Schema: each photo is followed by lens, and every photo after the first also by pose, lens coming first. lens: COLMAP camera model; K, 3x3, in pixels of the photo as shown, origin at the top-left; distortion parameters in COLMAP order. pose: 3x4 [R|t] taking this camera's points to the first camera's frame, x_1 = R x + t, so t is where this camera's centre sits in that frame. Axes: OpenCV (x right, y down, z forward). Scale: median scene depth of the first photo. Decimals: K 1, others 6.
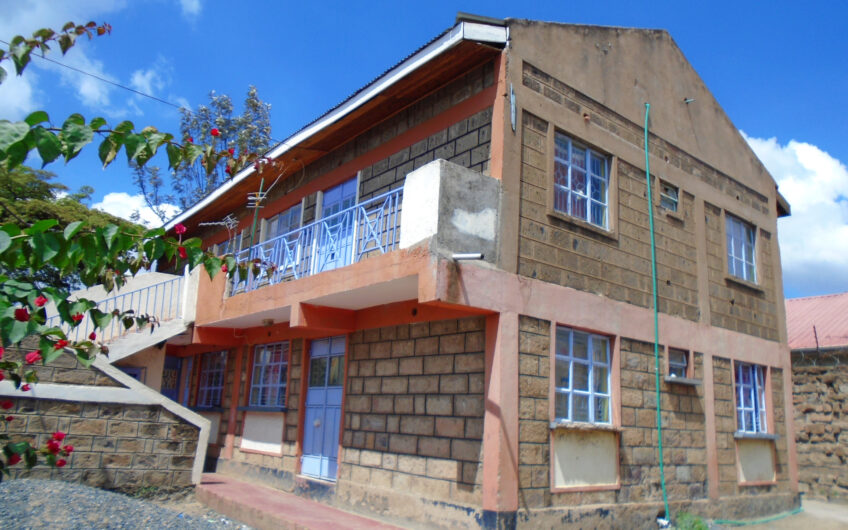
lens RADIAL K [[640.3, 0, 426.2], [0, 640.3, 265.6], [0, 0, 1]] dist [-0.013539, -0.005944]
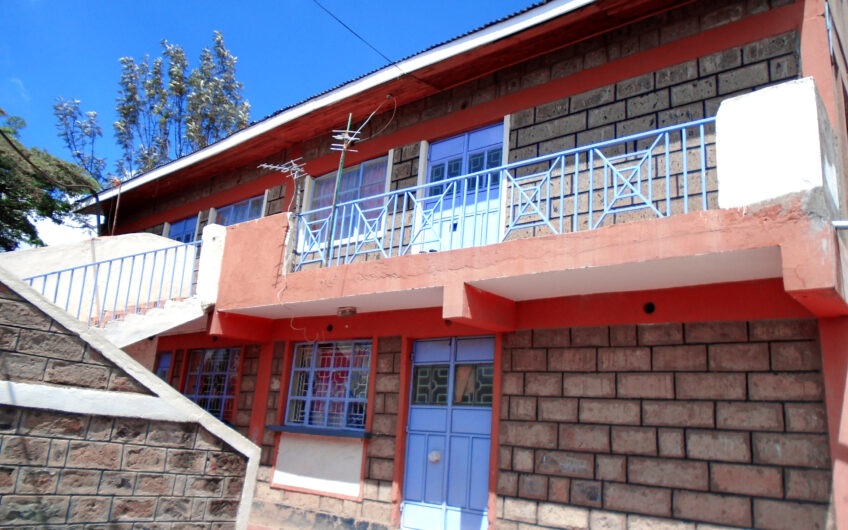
lens RADIAL K [[640.3, 0, 425.5], [0, 640.3, 264.8], [0, 0, 1]] dist [-0.013539, -0.005944]
pose [[0.977371, 0.084937, 0.193732, -0.350902], [-0.081067, 0.996320, -0.027829, 0.056955], [-0.195383, 0.011494, 0.980660, 0.318414]]
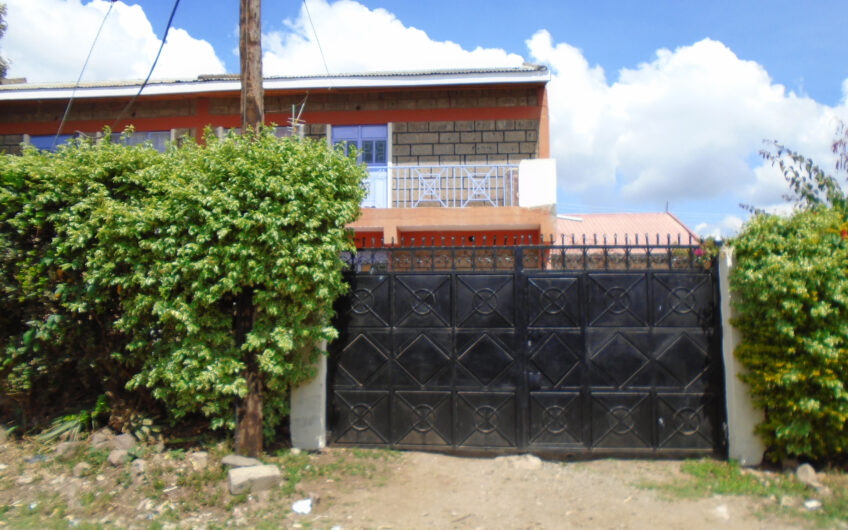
lens RADIAL K [[640.3, 0, 425.5], [0, 640.3, 266.7], [0, 0, 1]] dist [-0.013539, -0.005944]
pose [[0.670317, 0.004177, 0.742063, -1.094415], [-0.139731, 0.982807, 0.120689, -0.029619], [-0.728801, -0.184589, 0.659376, 0.043654]]
